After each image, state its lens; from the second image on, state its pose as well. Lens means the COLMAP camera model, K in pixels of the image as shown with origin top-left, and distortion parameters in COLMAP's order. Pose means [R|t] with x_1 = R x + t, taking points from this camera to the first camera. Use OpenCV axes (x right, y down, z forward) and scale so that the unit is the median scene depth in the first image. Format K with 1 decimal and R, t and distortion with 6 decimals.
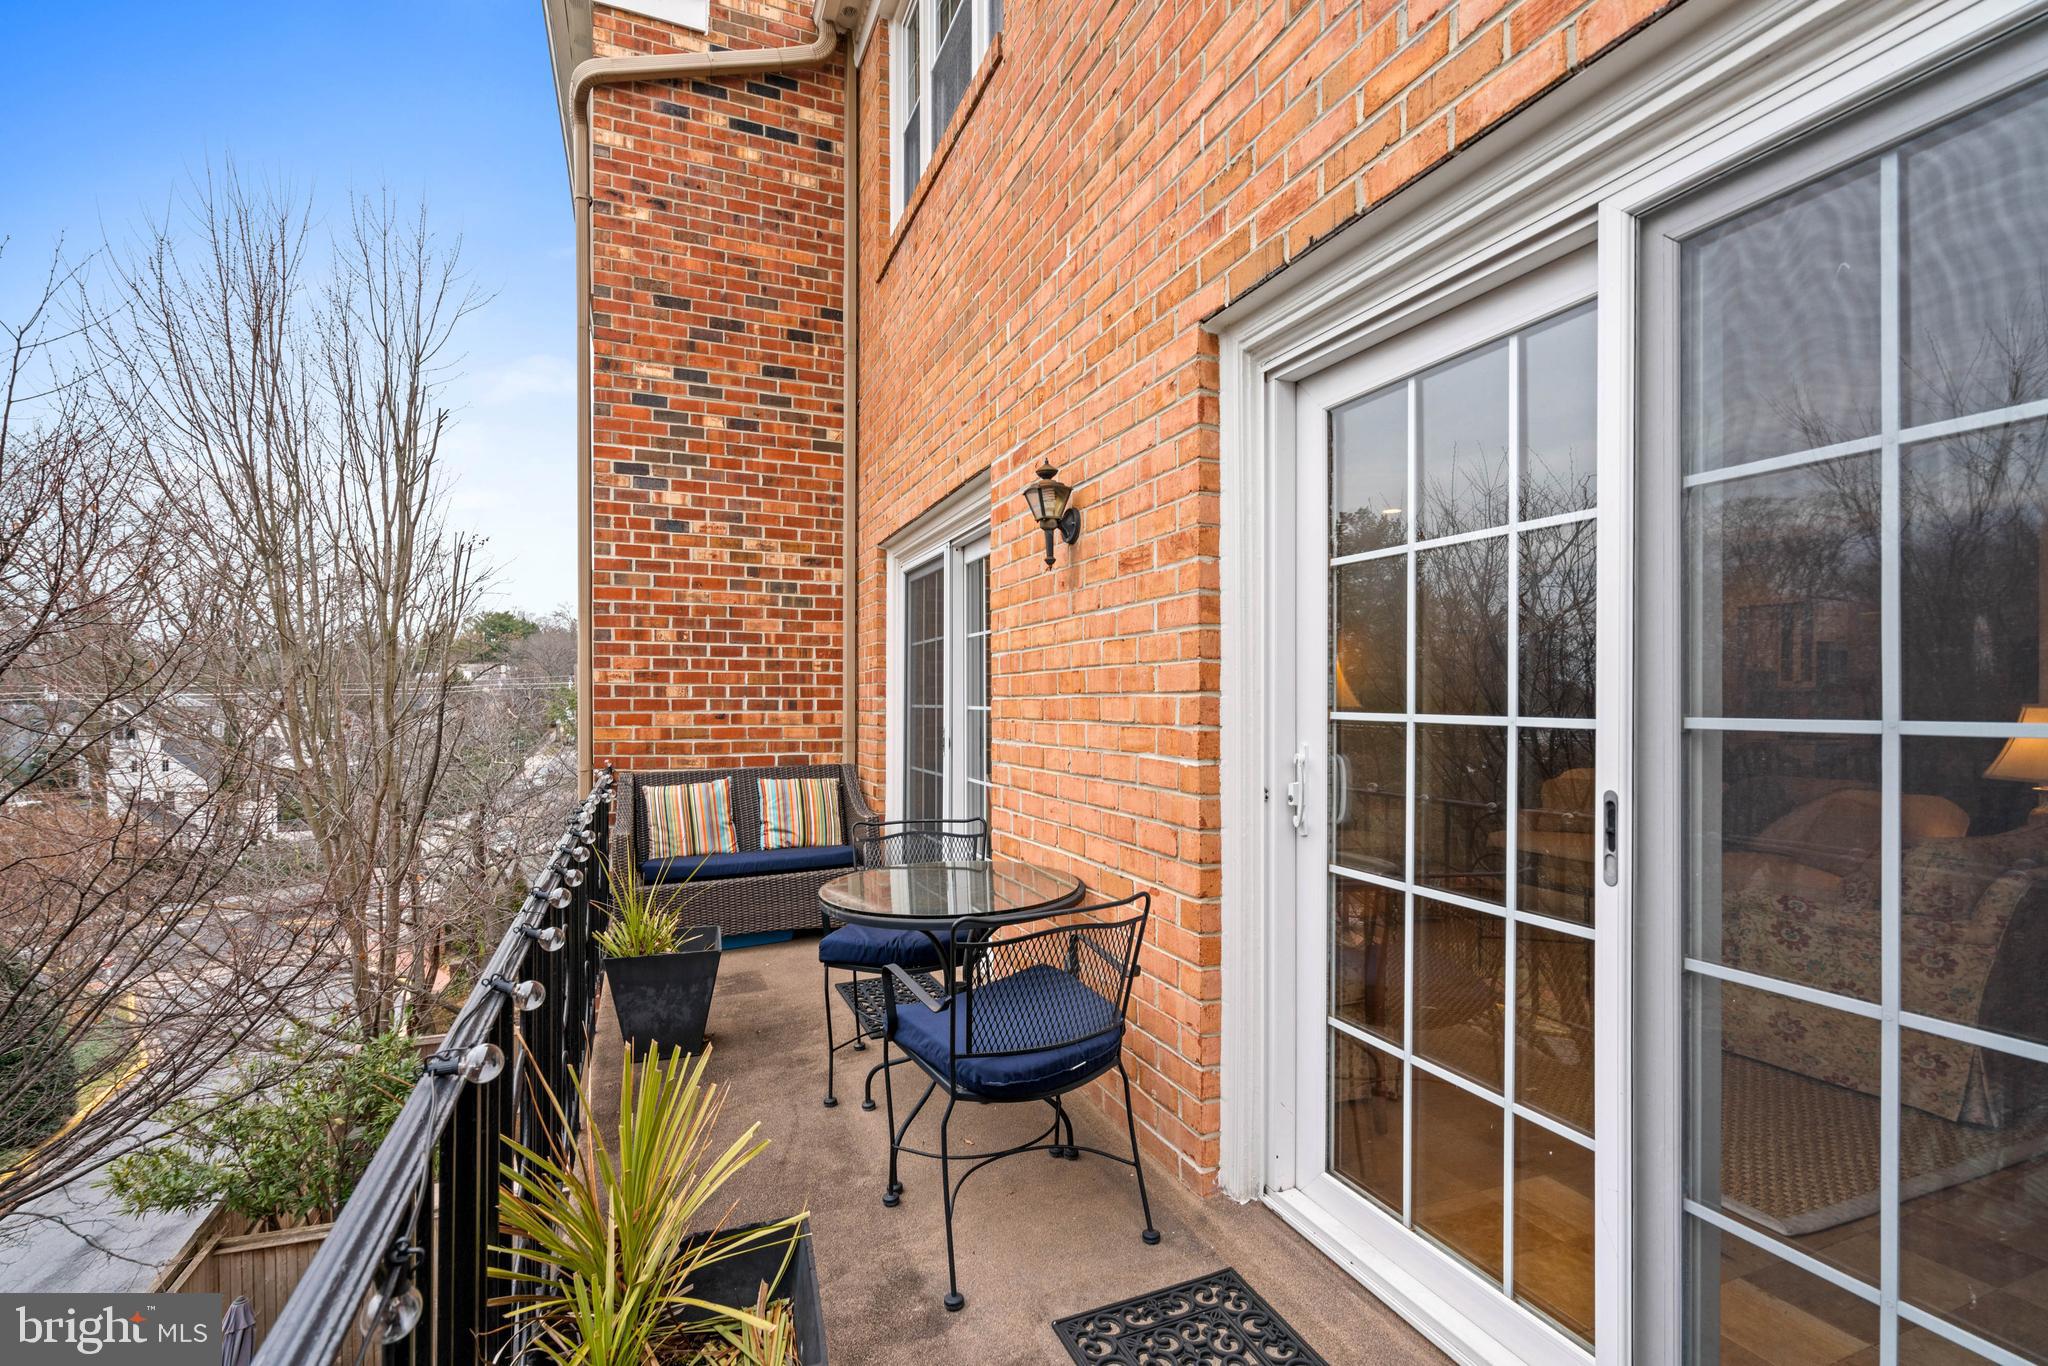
lens RADIAL K [[924.6, 0, 1019.7], [0, 924.6, 698.8], [0, 0, 1]] dist [-0.007084, 0.003479]
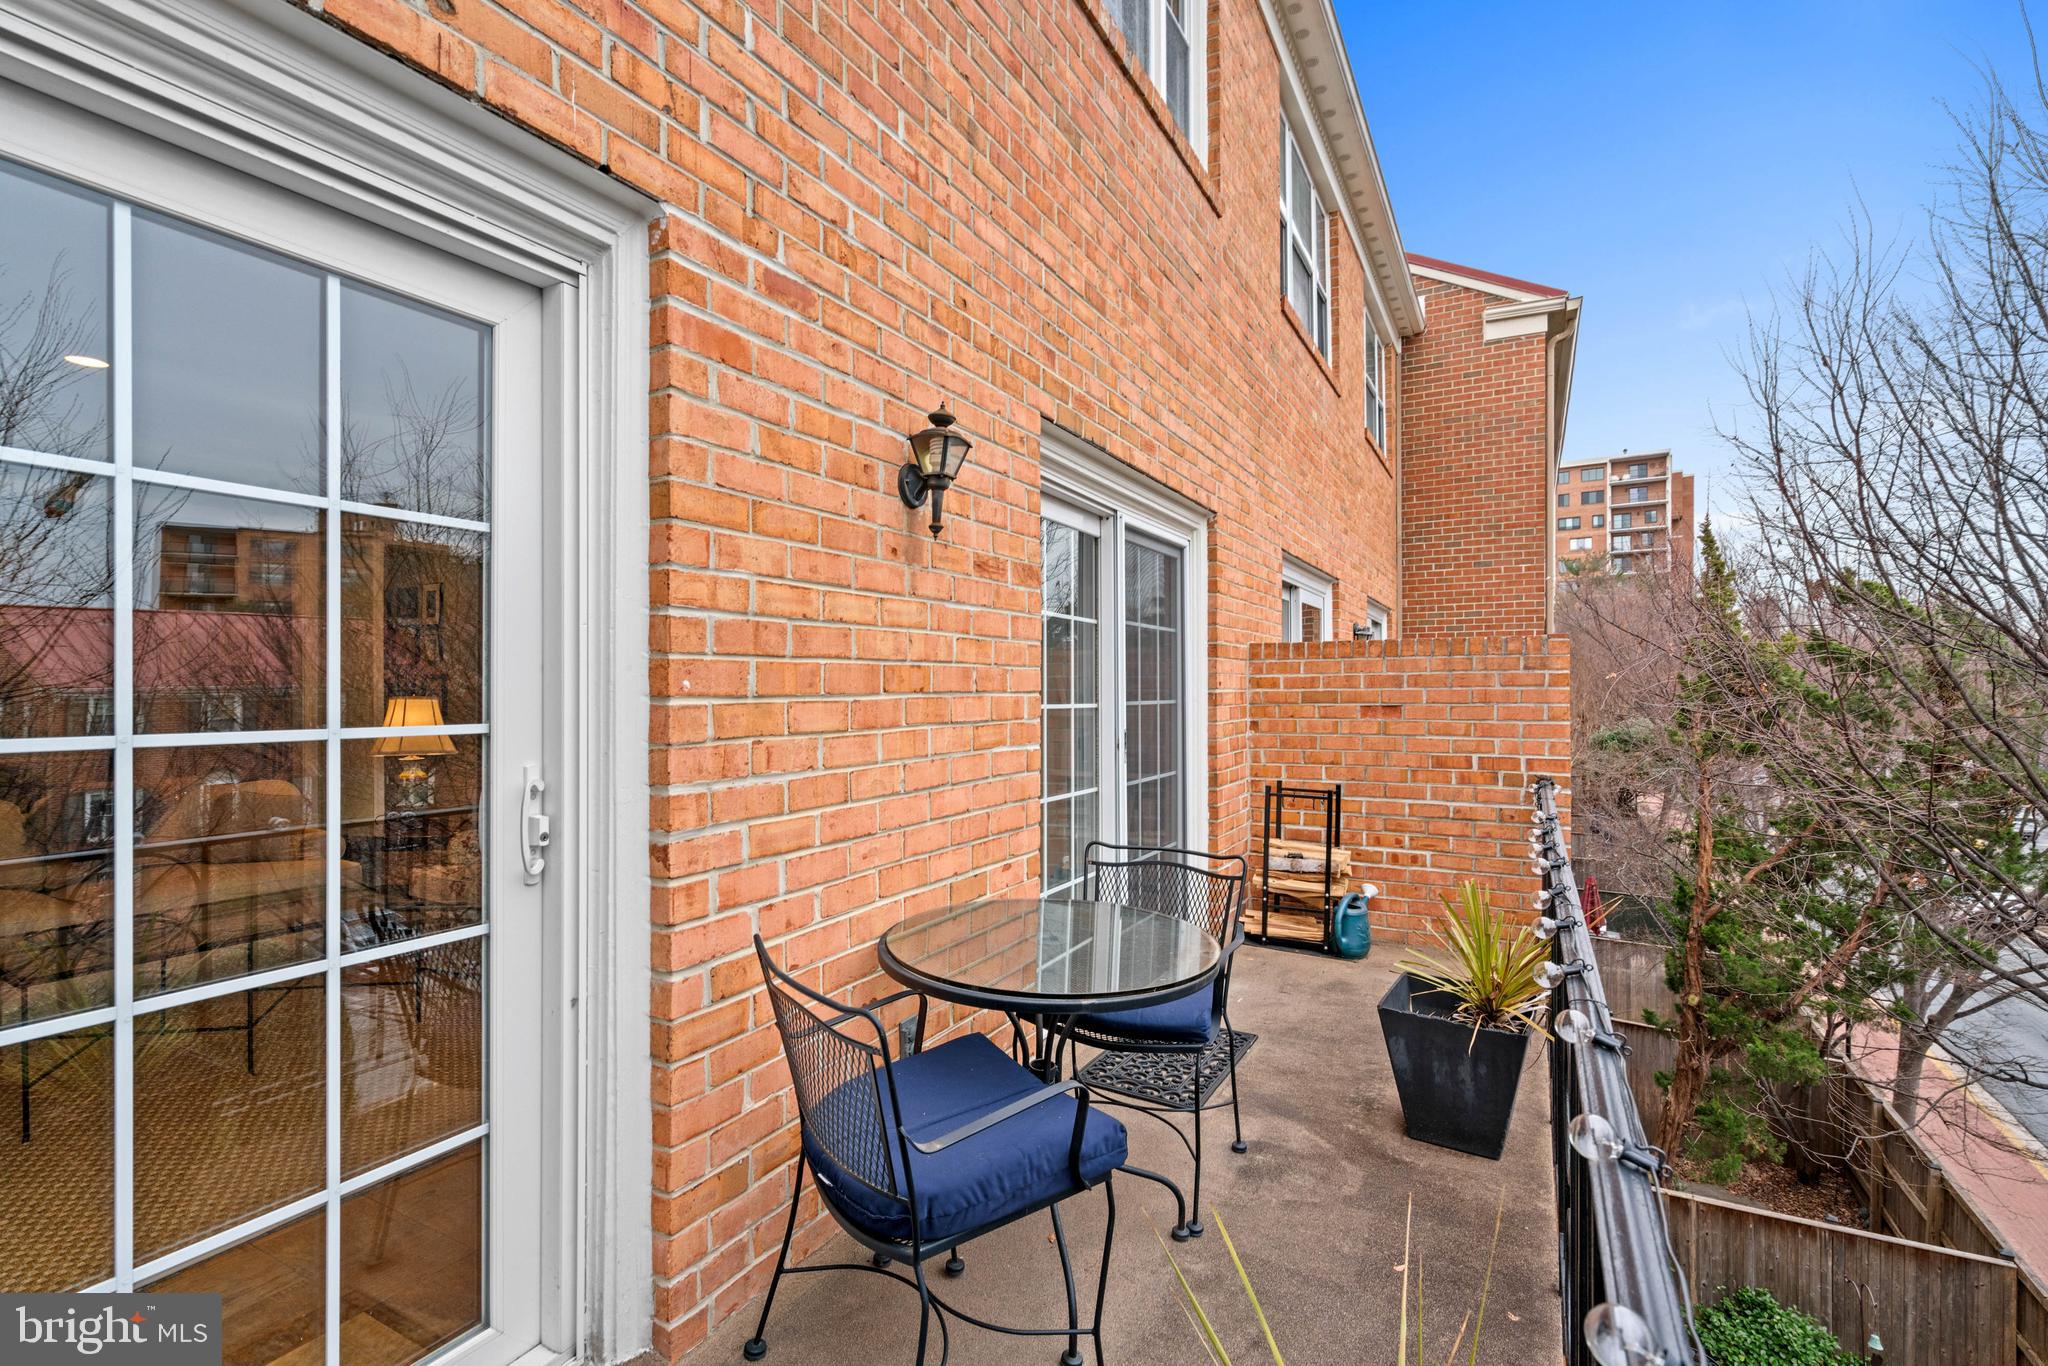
lens RADIAL K [[924.6, 0, 1017.7], [0, 924.6, 680.9], [0, 0, 1]] dist [-0.007084, 0.003479]
pose [[-0.624706, 0.005631, 0.780840, -0.701640], [-0.001144, 0.999966, -0.008126, -0.010780], [-0.780859, -0.005970, -0.624678, 1.587334]]
